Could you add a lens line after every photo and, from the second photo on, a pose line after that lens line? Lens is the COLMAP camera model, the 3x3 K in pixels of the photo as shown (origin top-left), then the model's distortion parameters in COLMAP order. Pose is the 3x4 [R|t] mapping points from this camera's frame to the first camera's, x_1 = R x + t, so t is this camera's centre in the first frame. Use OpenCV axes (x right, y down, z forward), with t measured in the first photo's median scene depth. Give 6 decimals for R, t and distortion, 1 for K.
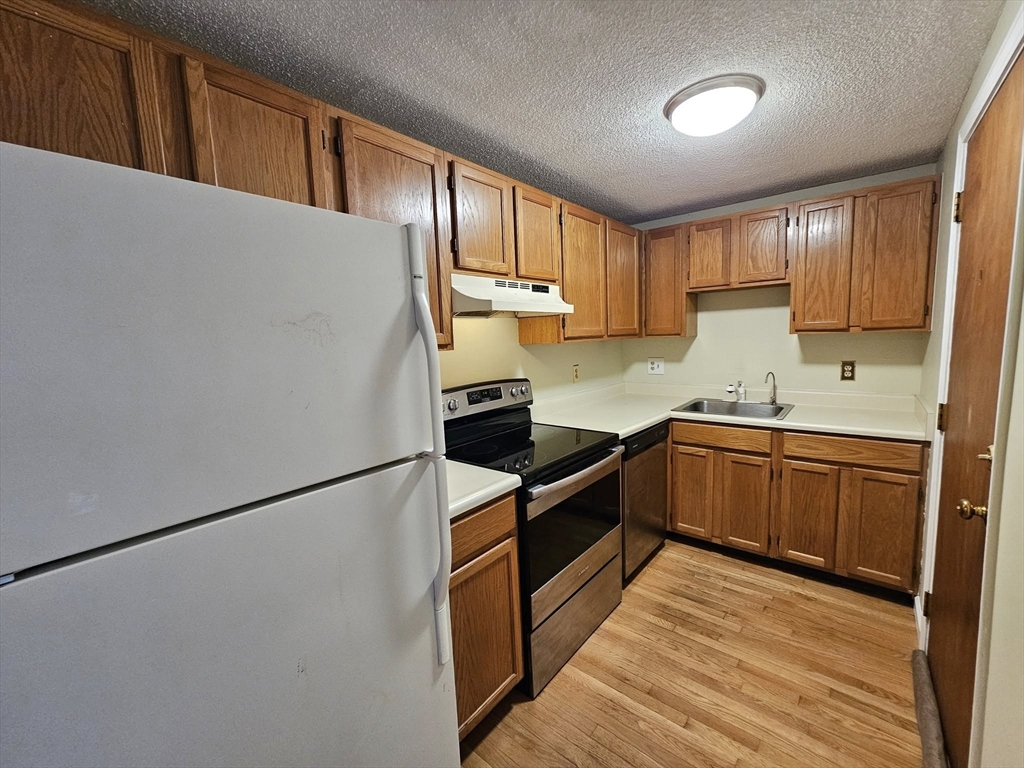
lens RADIAL K [[419.7, 0, 522.9], [0, 419.7, 382.9], [0, 0, 1]] dist [-0.000791, 0.003346]
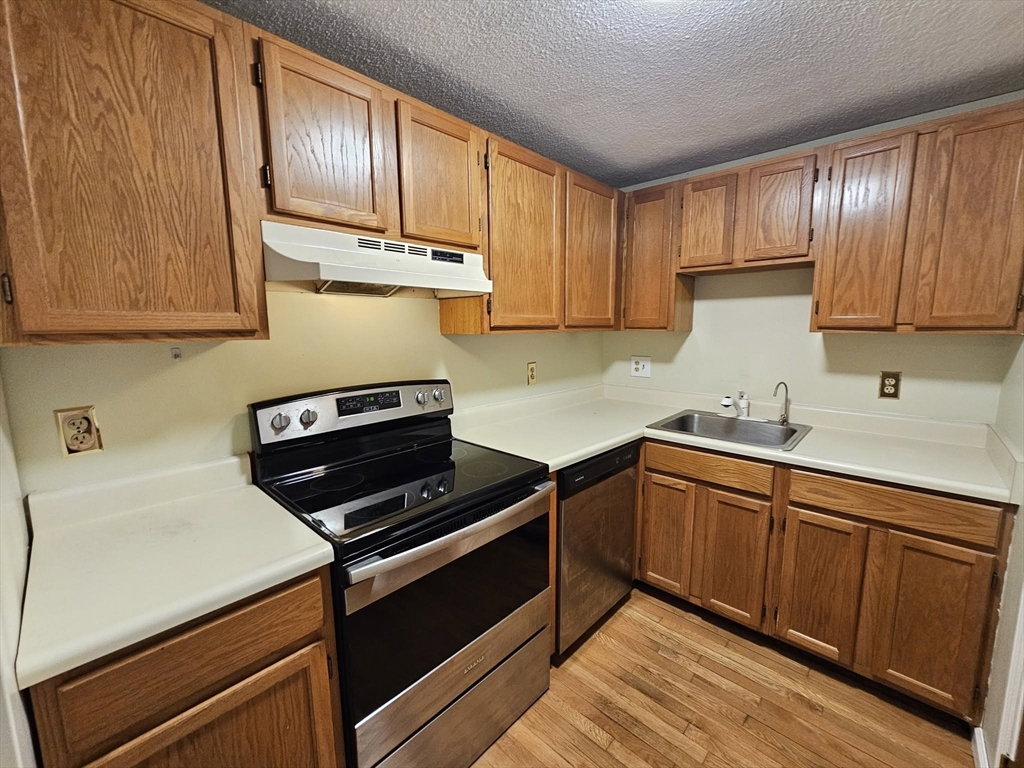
lens RADIAL K [[419.7, 0, 522.9], [0, 419.7, 382.9], [0, 0, 1]] dist [-0.000791, 0.003346]
pose [[0.997735, 0.040820, -0.053473, 0.197594], [-0.039339, 0.998821, 0.028452, -0.032391], [0.054571, -0.026284, 0.998164, 0.264534]]
